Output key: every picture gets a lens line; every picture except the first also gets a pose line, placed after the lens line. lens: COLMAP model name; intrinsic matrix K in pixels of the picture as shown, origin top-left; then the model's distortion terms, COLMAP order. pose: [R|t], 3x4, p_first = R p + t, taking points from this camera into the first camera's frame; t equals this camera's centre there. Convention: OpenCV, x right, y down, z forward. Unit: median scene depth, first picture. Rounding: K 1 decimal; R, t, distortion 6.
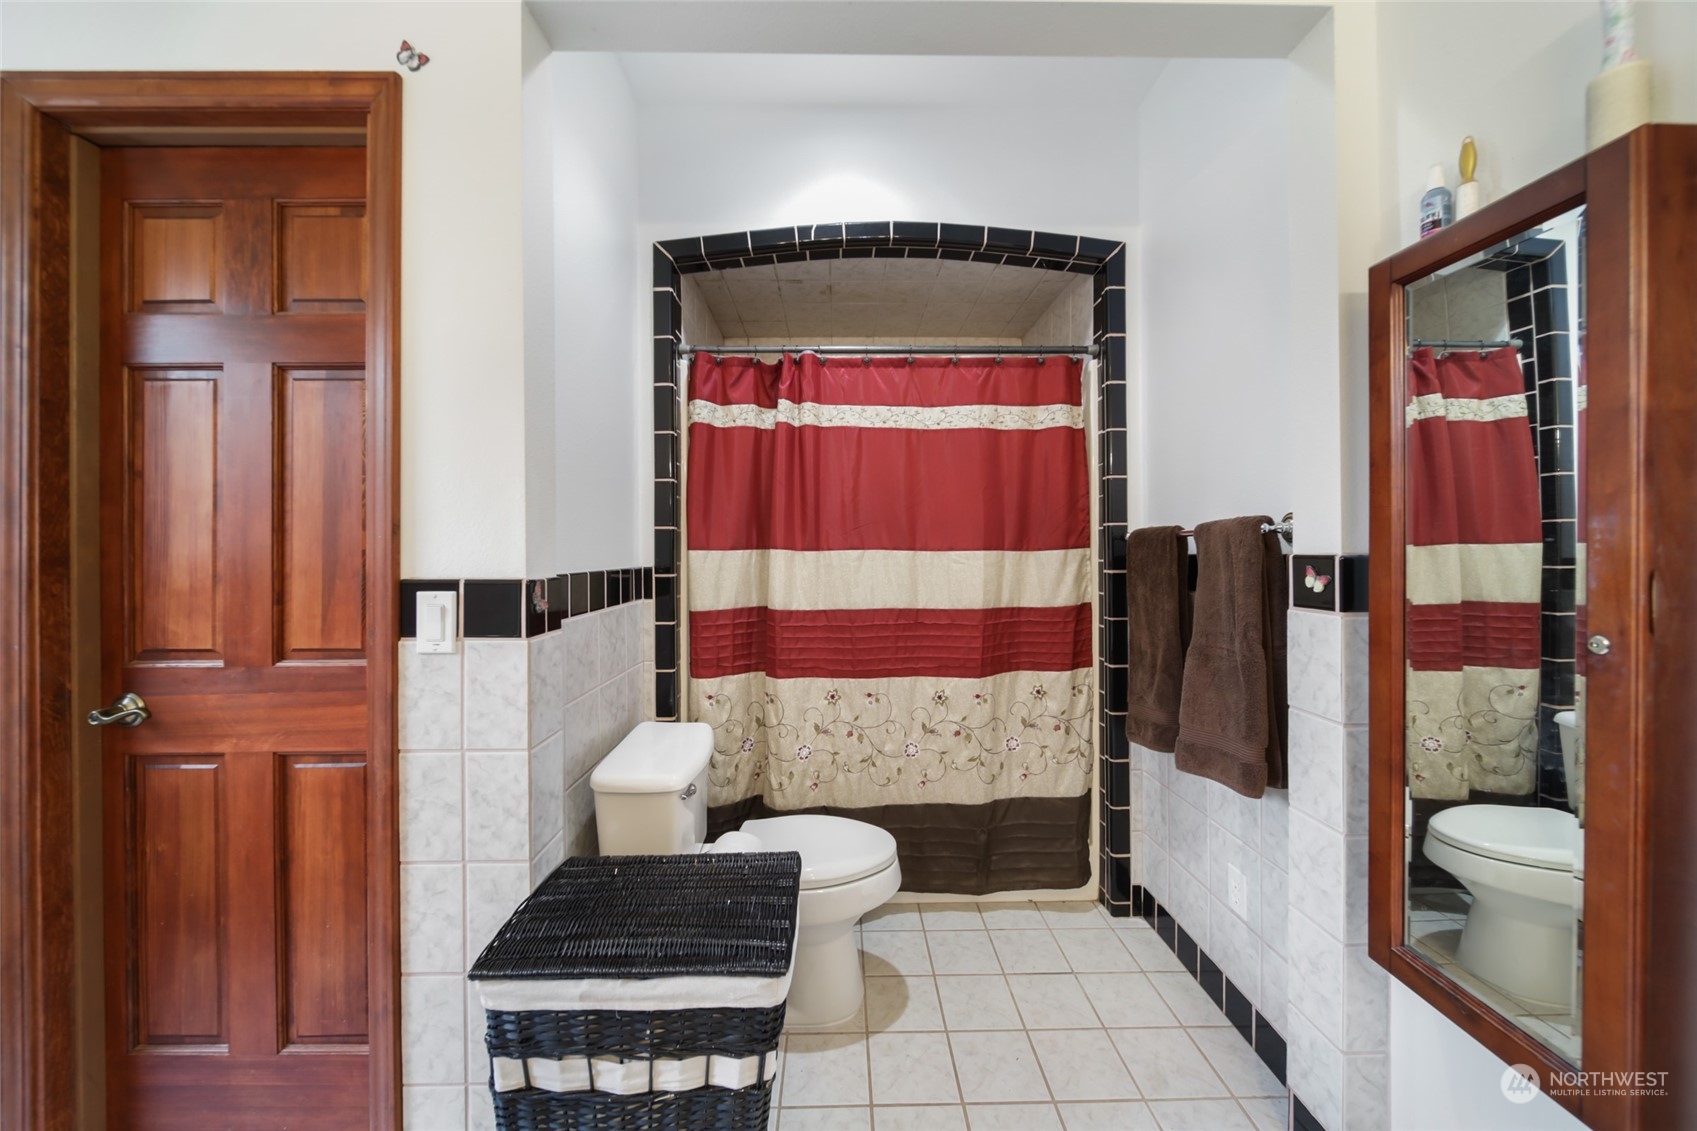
lens RADIAL K [[606.4, 0, 852.2], [0, 606.4, 553.6], [0, 0, 1]] dist [-0.001184, -0.000112]
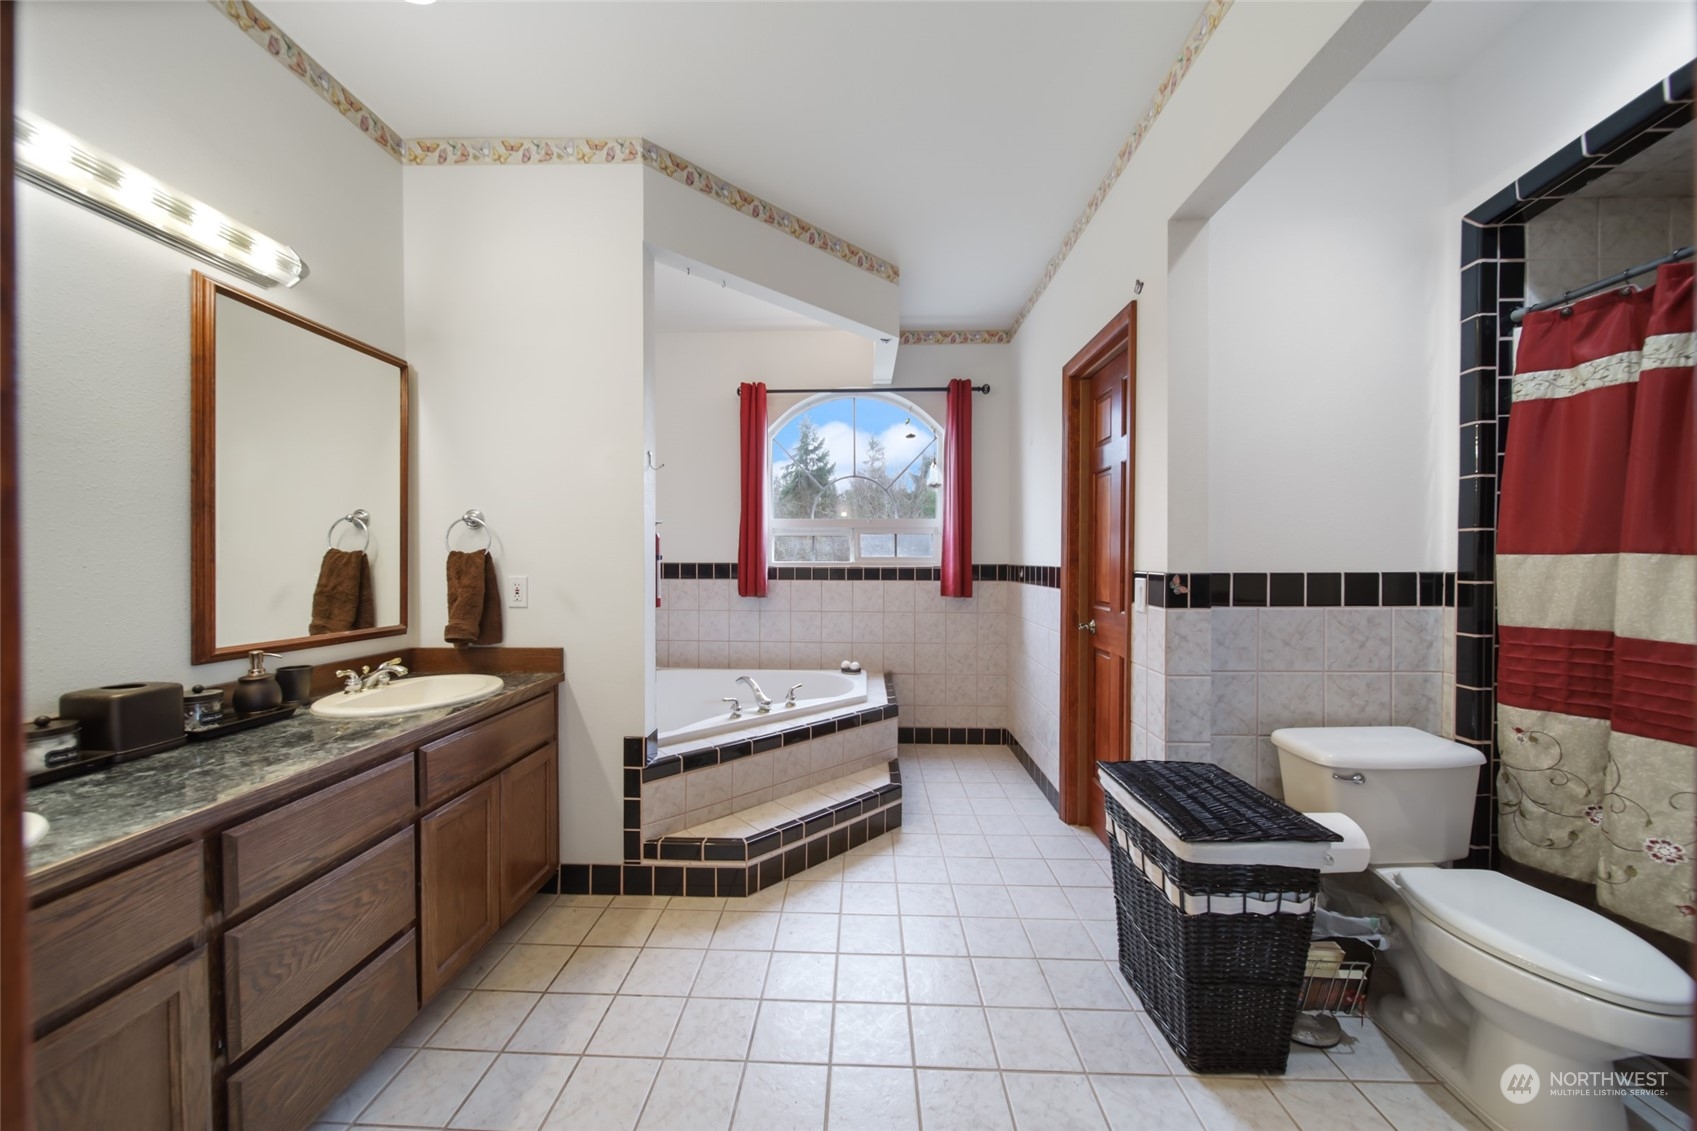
lens RADIAL K [[592.5, 0, 838.4], [0, 592.5, 563.9], [0, 0, 1]] dist [-0.001518, -0.000143]
pose [[-0.062956, 0.012451, -0.997939, 0.642232], [-0.003317, 0.999914, 0.012685, 0.000577], [0.998011, 0.004108, -0.062910, 0.117567]]
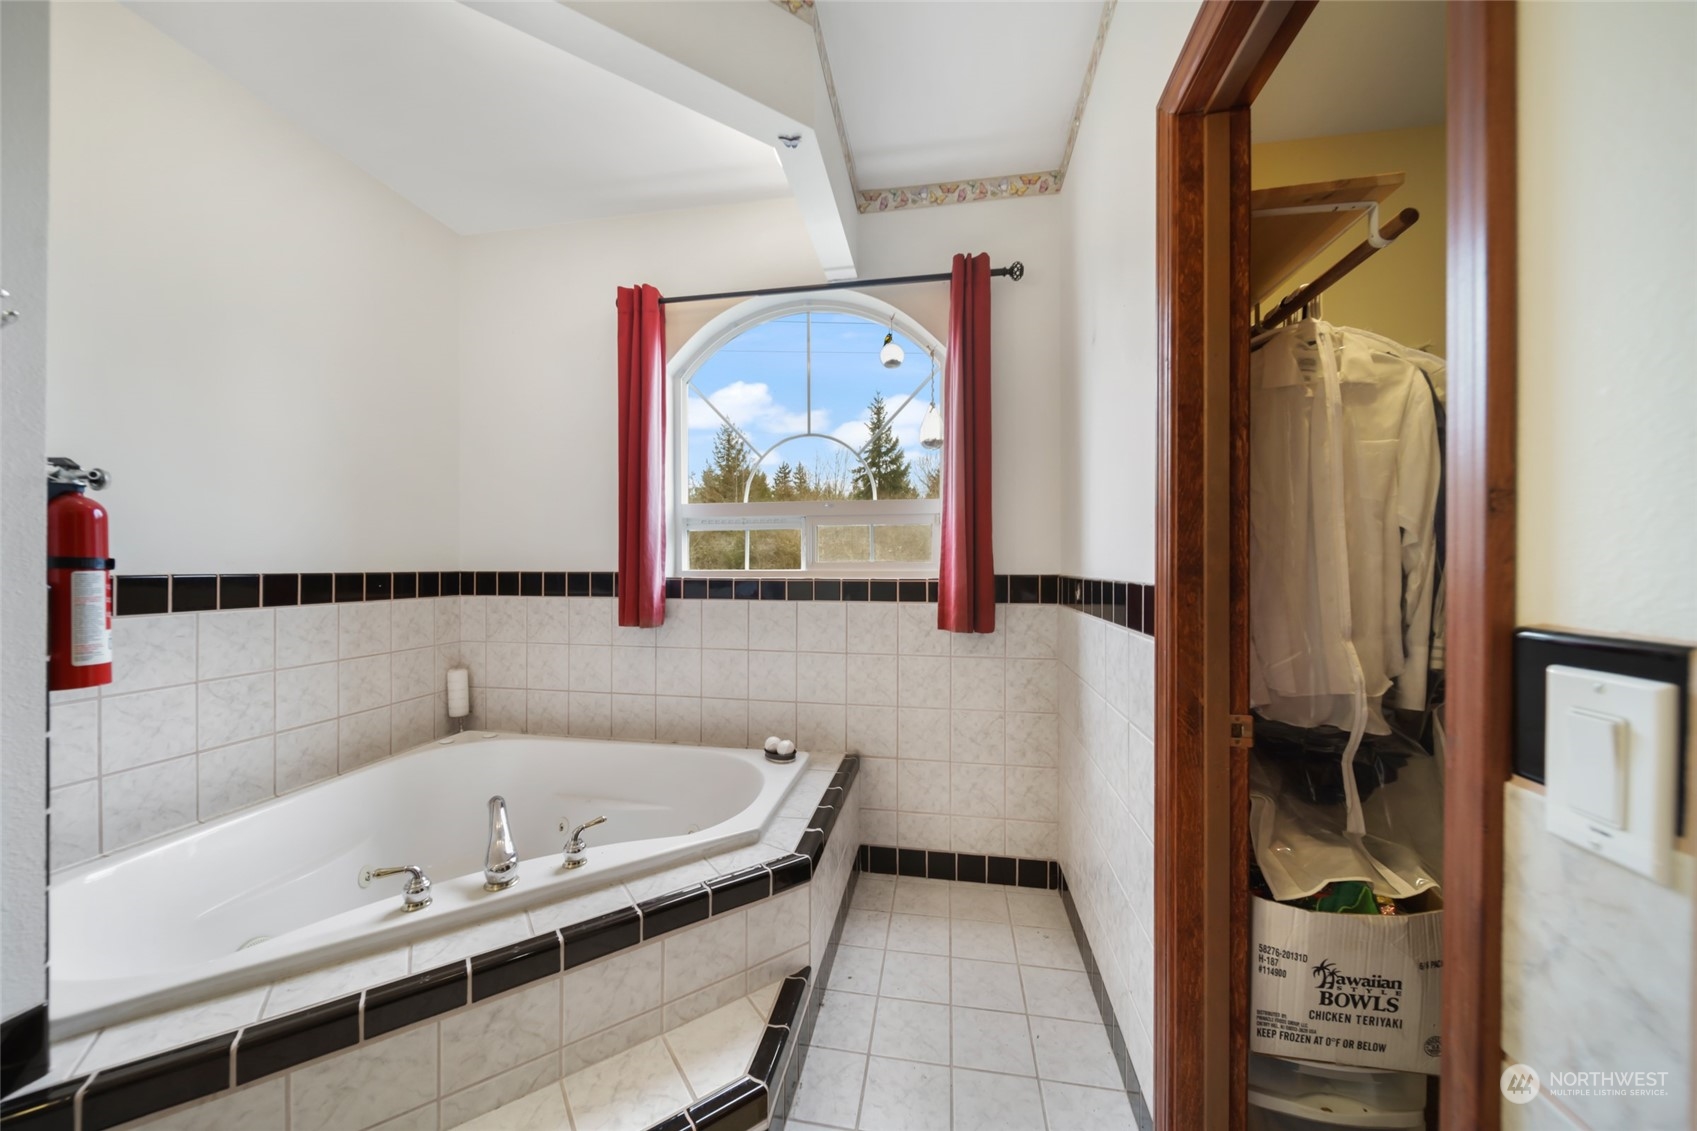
lens RADIAL K [[592.5, 0, 838.4], [0, 592.5, 563.9], [0, 0, 1]] dist [-0.001518, -0.000143]
pose [[-0.197258, 0.003863, -0.980344, -0.158633], [-0.000939, 0.999991, 0.004129, 0.000109], [0.980351, 0.001735, -0.197253, 0.364491]]
